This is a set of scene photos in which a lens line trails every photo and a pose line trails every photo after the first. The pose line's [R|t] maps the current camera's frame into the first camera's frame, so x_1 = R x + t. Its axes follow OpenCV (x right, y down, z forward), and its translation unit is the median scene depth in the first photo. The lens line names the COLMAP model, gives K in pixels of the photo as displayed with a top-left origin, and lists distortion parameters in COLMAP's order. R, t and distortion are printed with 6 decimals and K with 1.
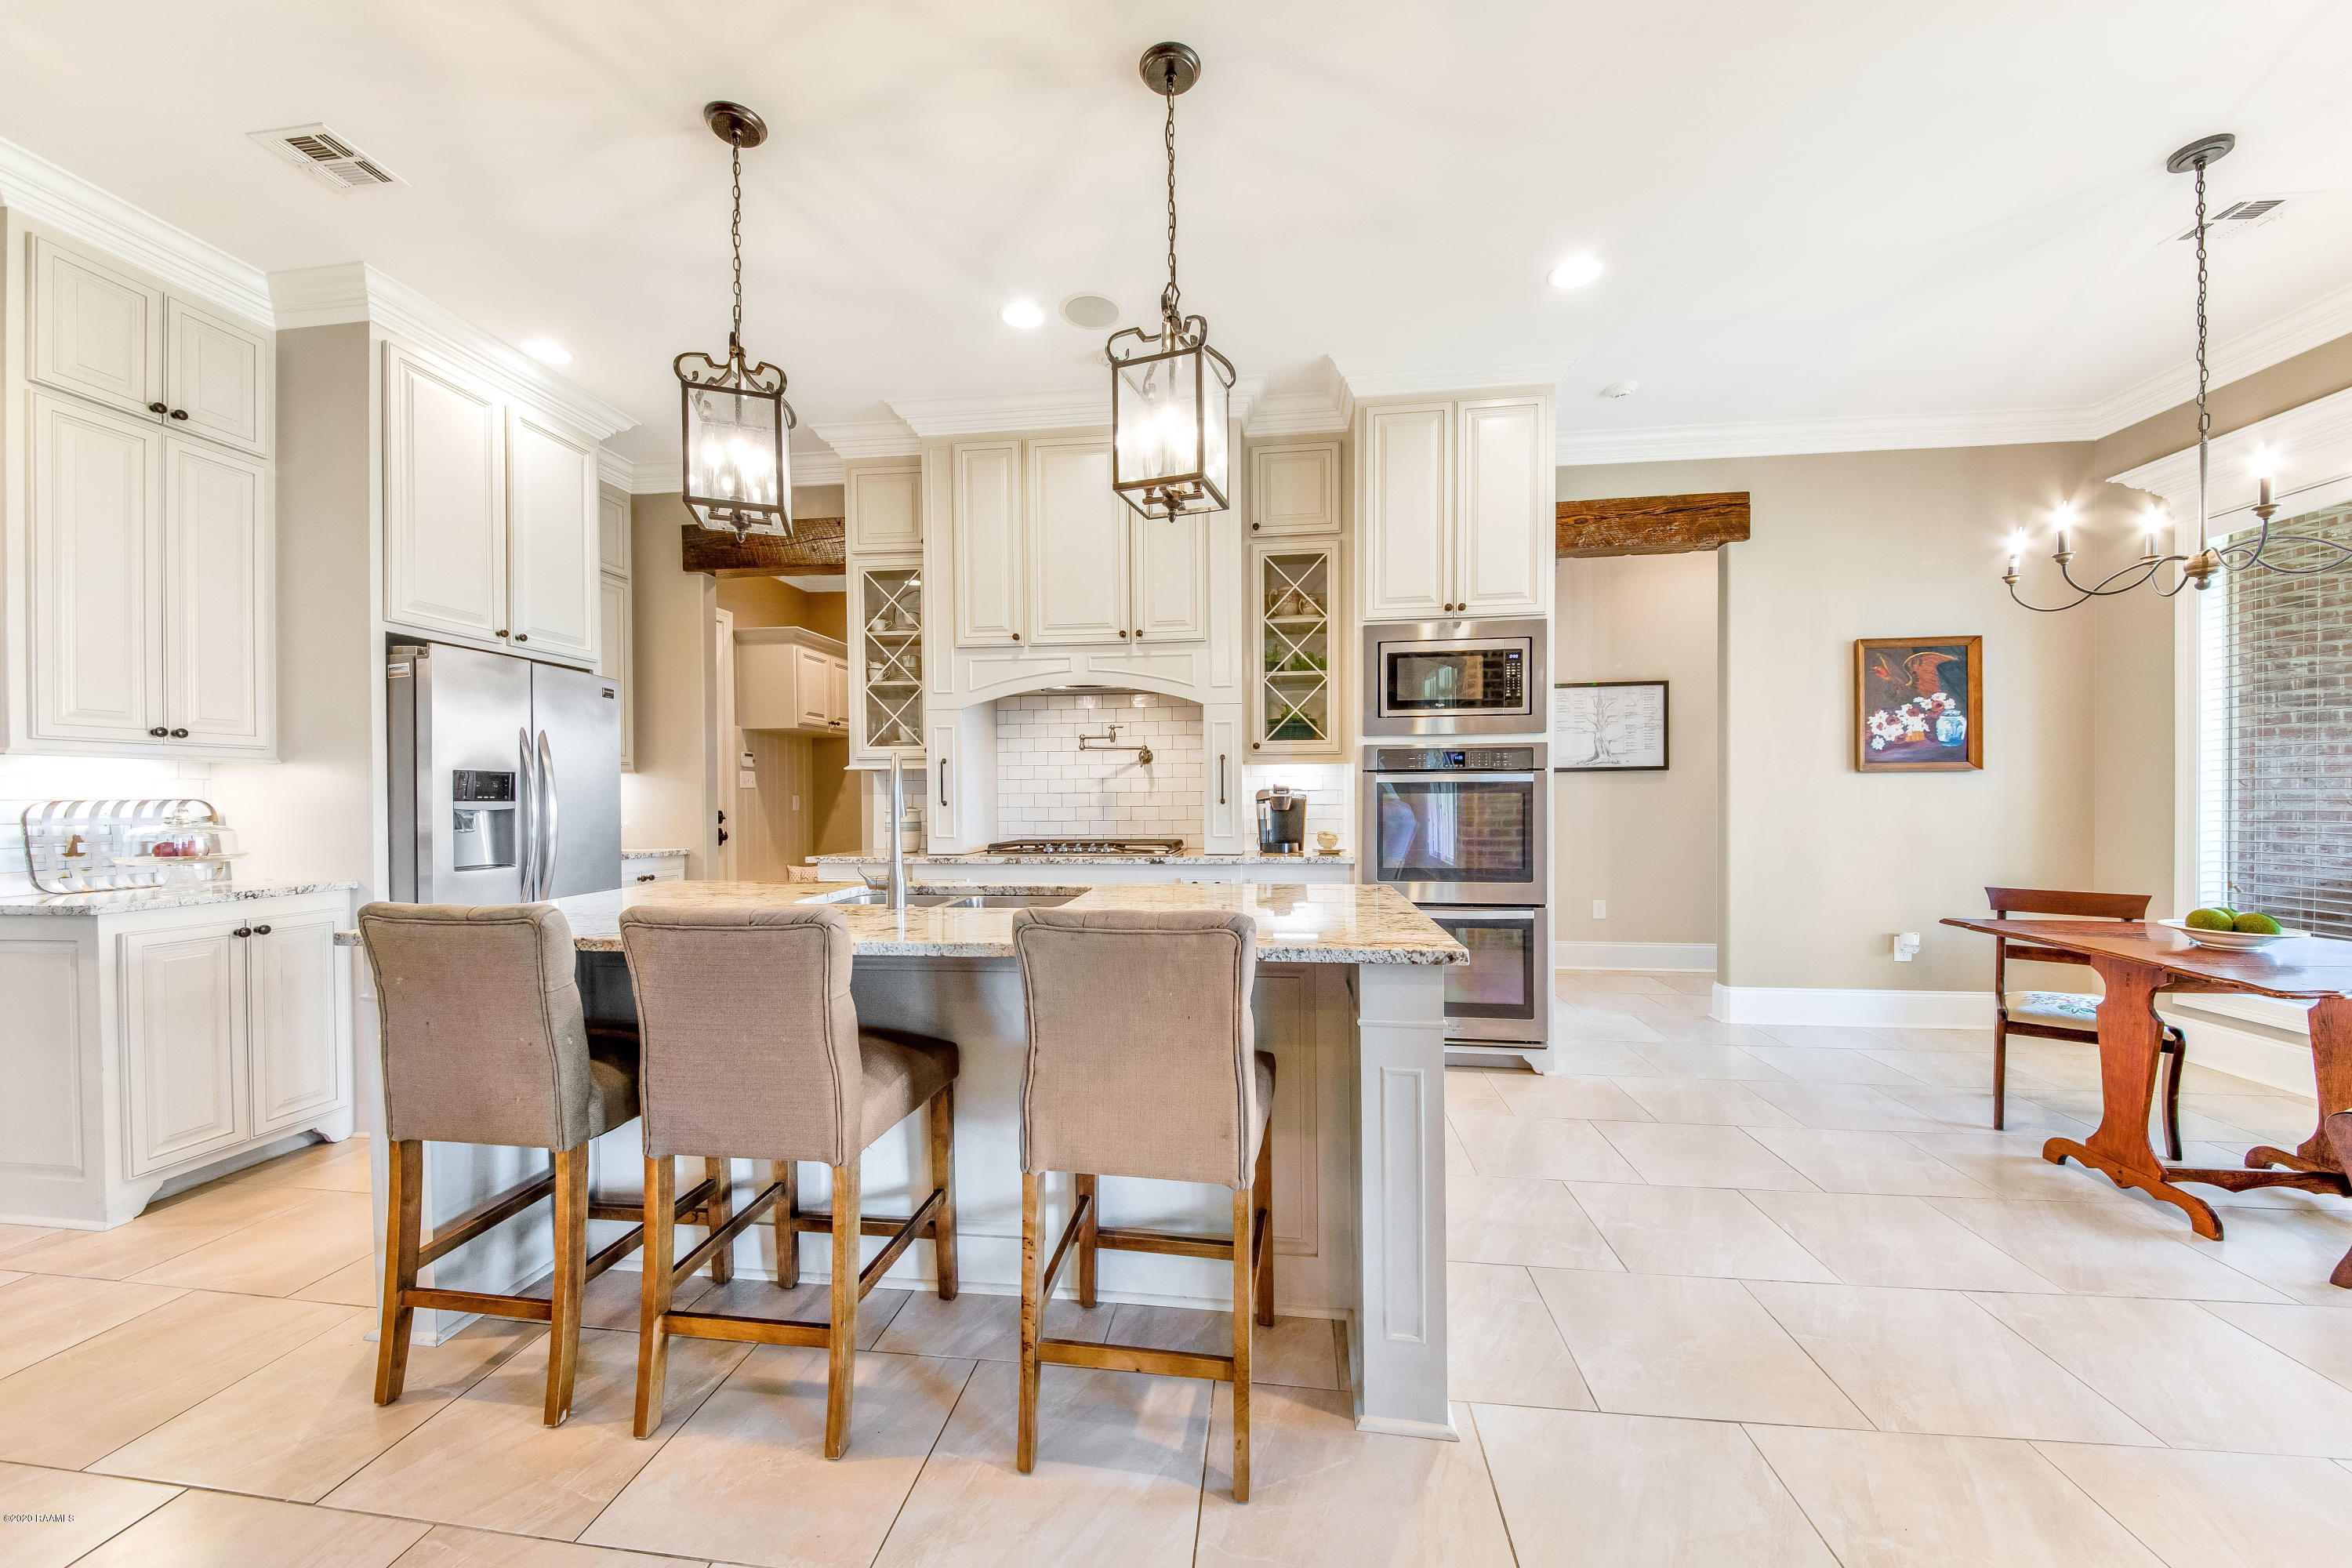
lens RADIAL K [[841.4, 0, 1172.0], [0, 841.4, 792.5], [0, 0, 1]] dist [-0.007967, 0.000064]
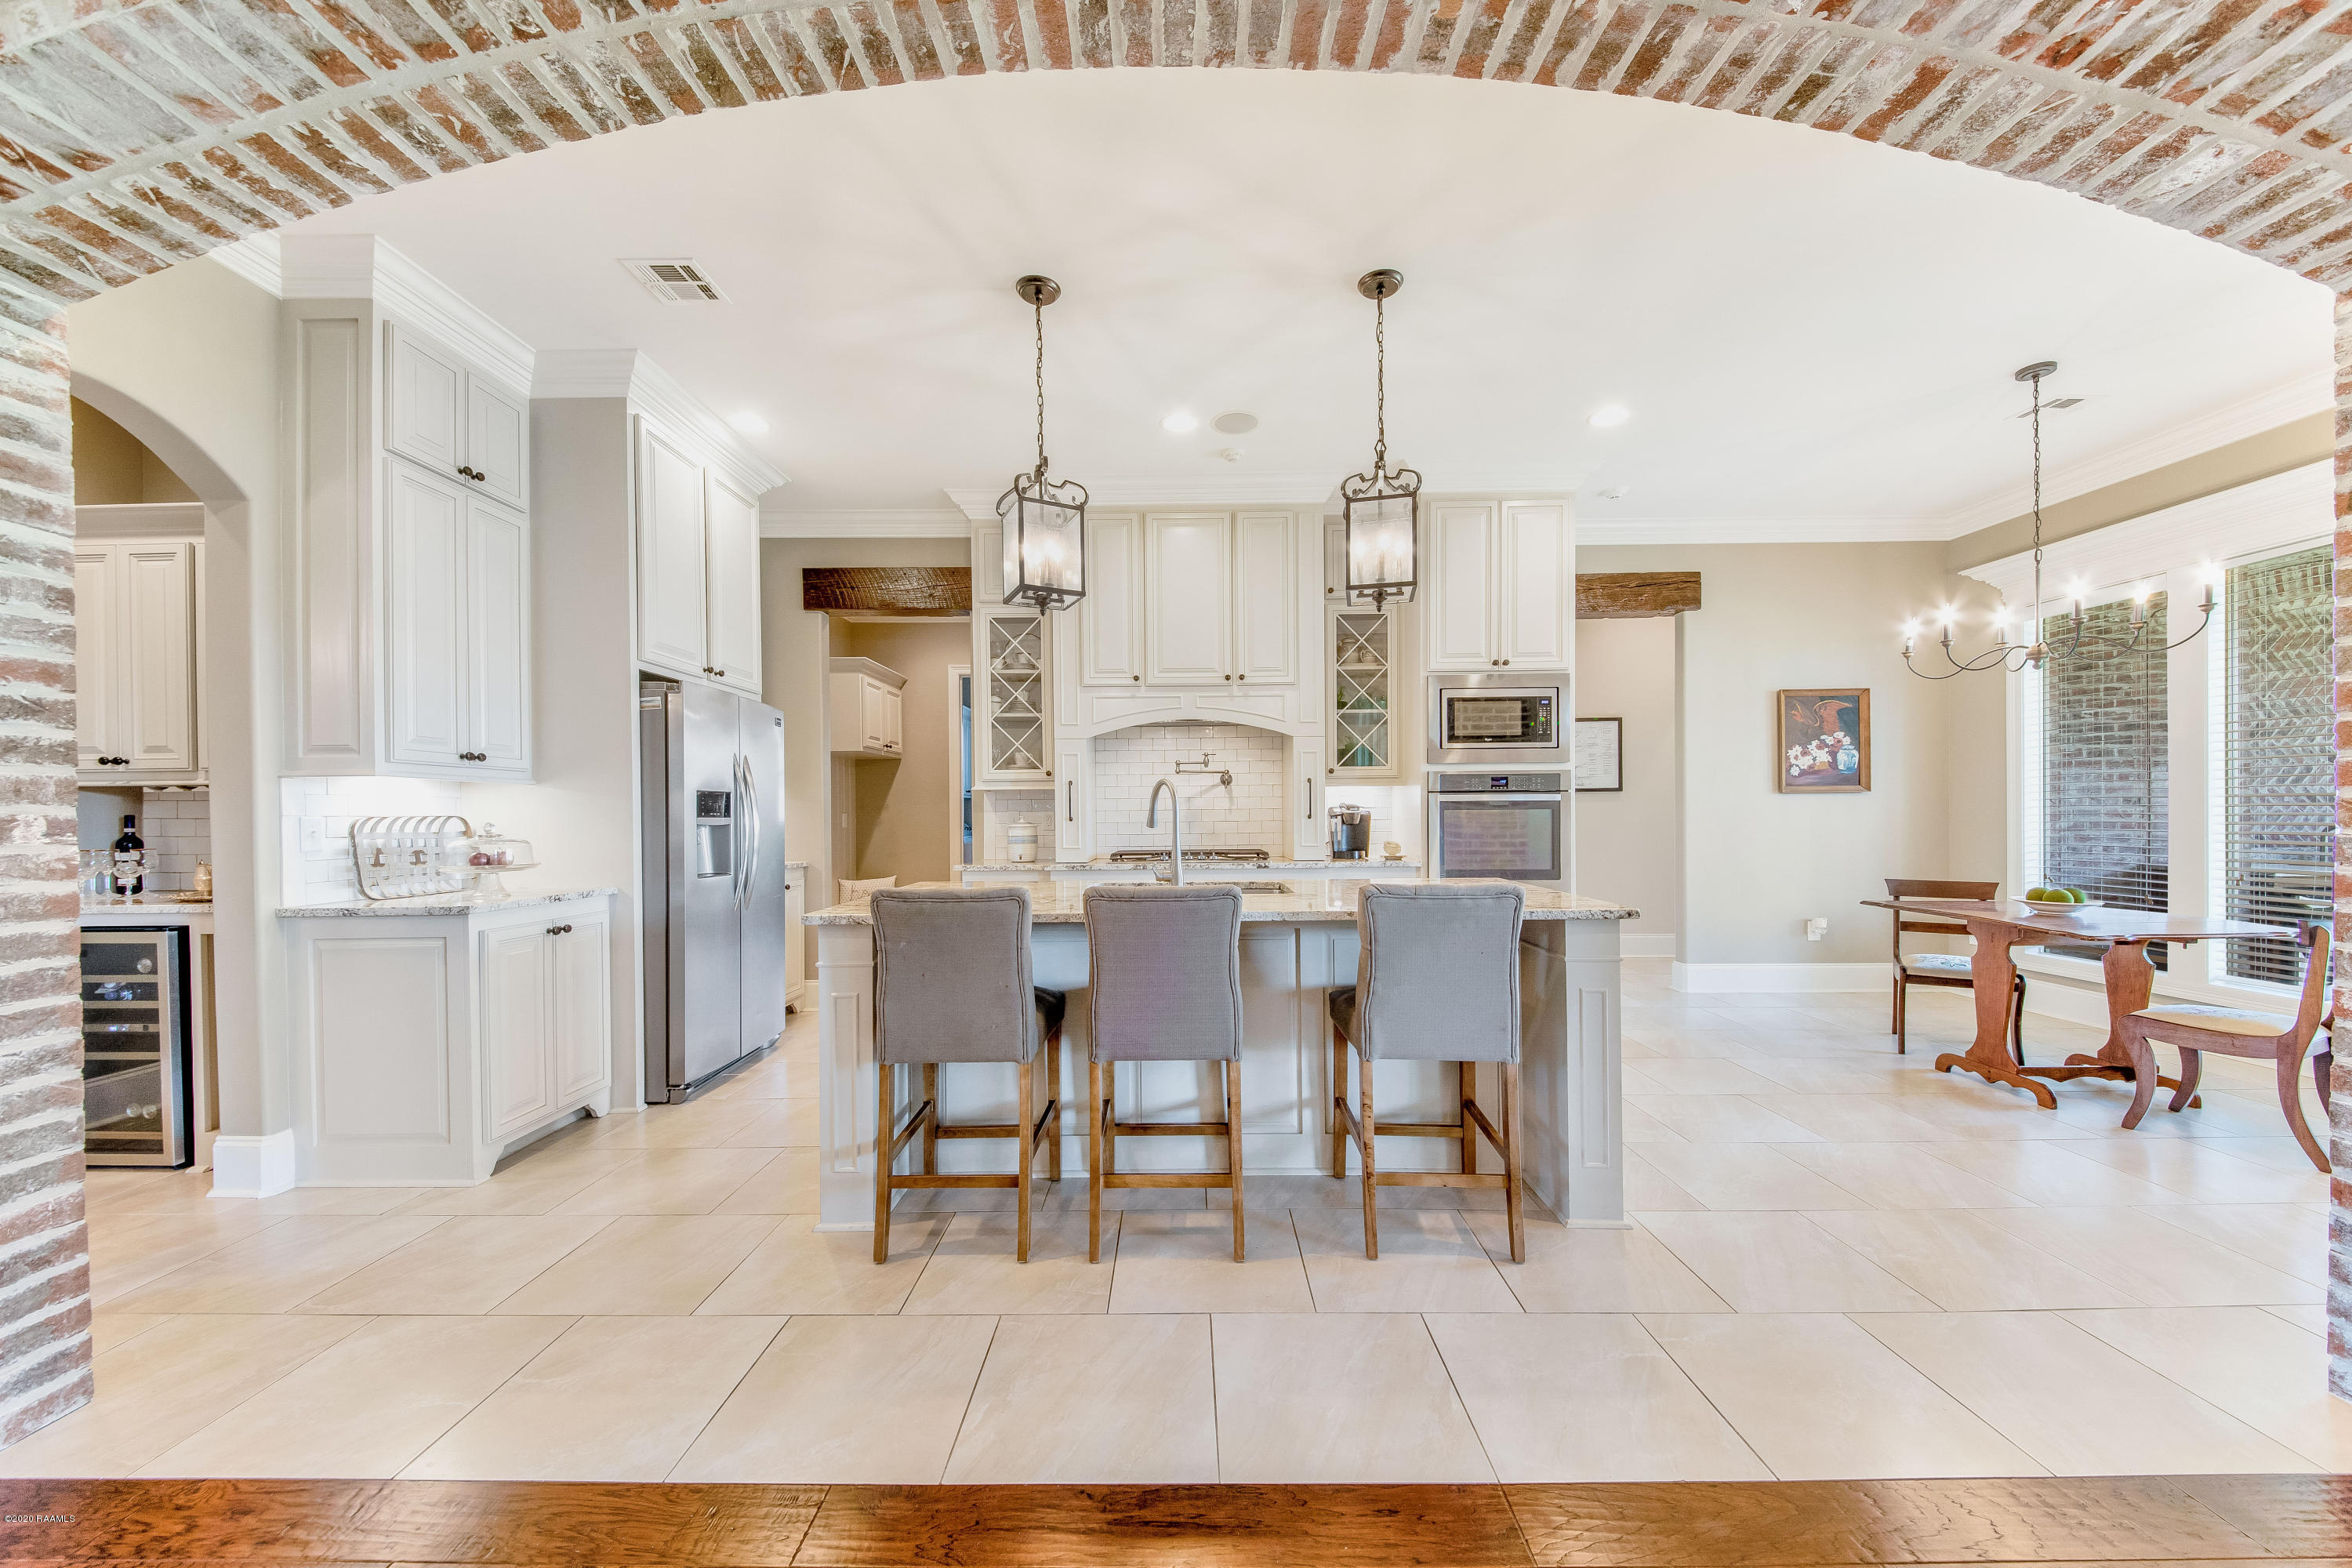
lens RADIAL K [[837.2, 0, 1174.6], [0, 837.2, 806.0], [0, 0, 1]] dist [0.001217, -0.000037]
pose [[0.993107, -0.000555, 0.117208, -0.285376], [0.001411, 0.999973, -0.007219, 0.003506], [-0.117201, 0.007335, 0.993081, -0.185292]]
